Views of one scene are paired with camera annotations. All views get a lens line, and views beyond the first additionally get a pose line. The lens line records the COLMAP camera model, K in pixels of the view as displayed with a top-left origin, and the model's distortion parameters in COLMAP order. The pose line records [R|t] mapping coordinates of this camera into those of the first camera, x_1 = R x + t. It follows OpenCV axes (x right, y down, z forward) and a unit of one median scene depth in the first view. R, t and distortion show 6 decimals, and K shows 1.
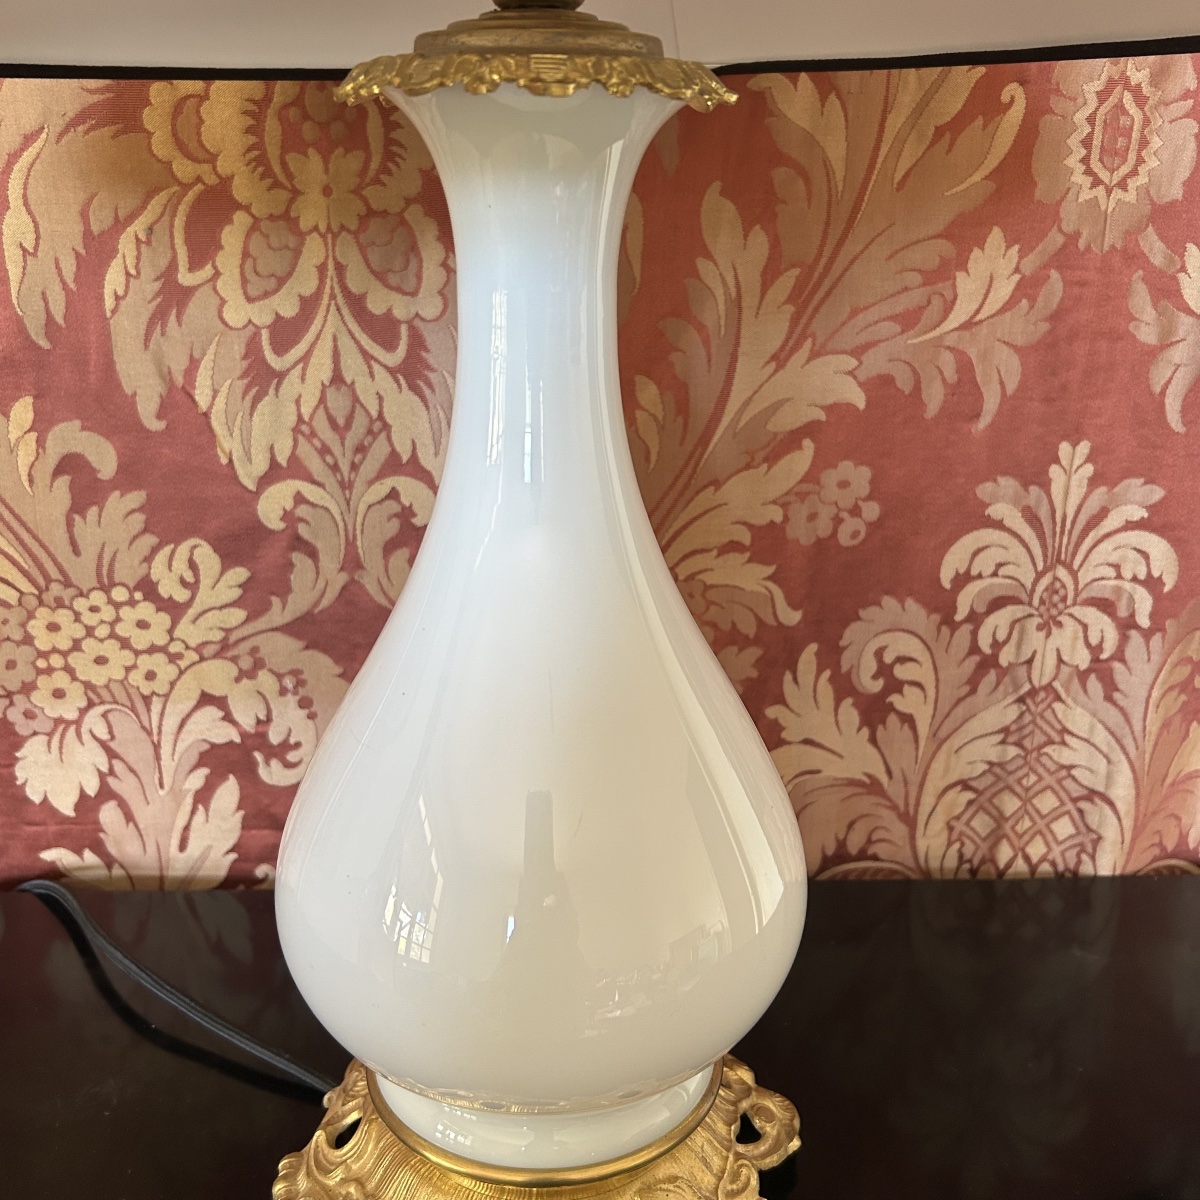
lens RADIAL K [[1244.0, 0, 621.7], [0, 1244.0, 631.9], [0, 0, 1]] dist [0.008498, -0.040483]
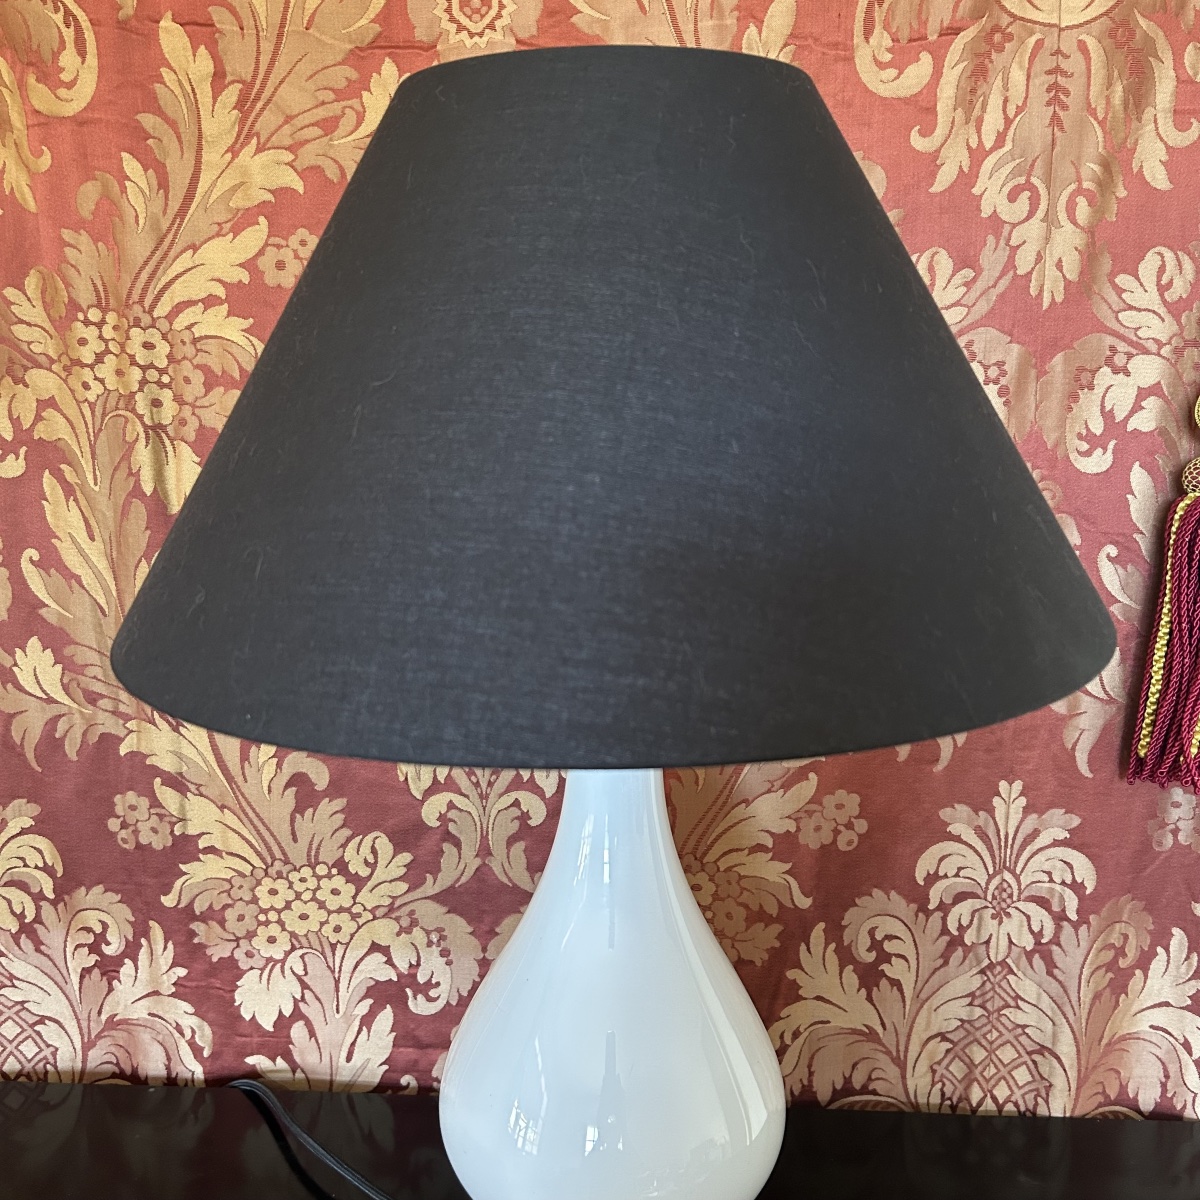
lens RADIAL K [[1179.8, 0, 599.9], [0, 1179.8, 627.0], [0, 0, 1]] dist [-0.006404, 0.016275]
pose [[0.995694, 0.013494, -0.091717, 0.028963], [-0.029531, 0.983978, -0.175828, -0.073834], [0.087875, 0.177779, 0.980139, -0.323664]]
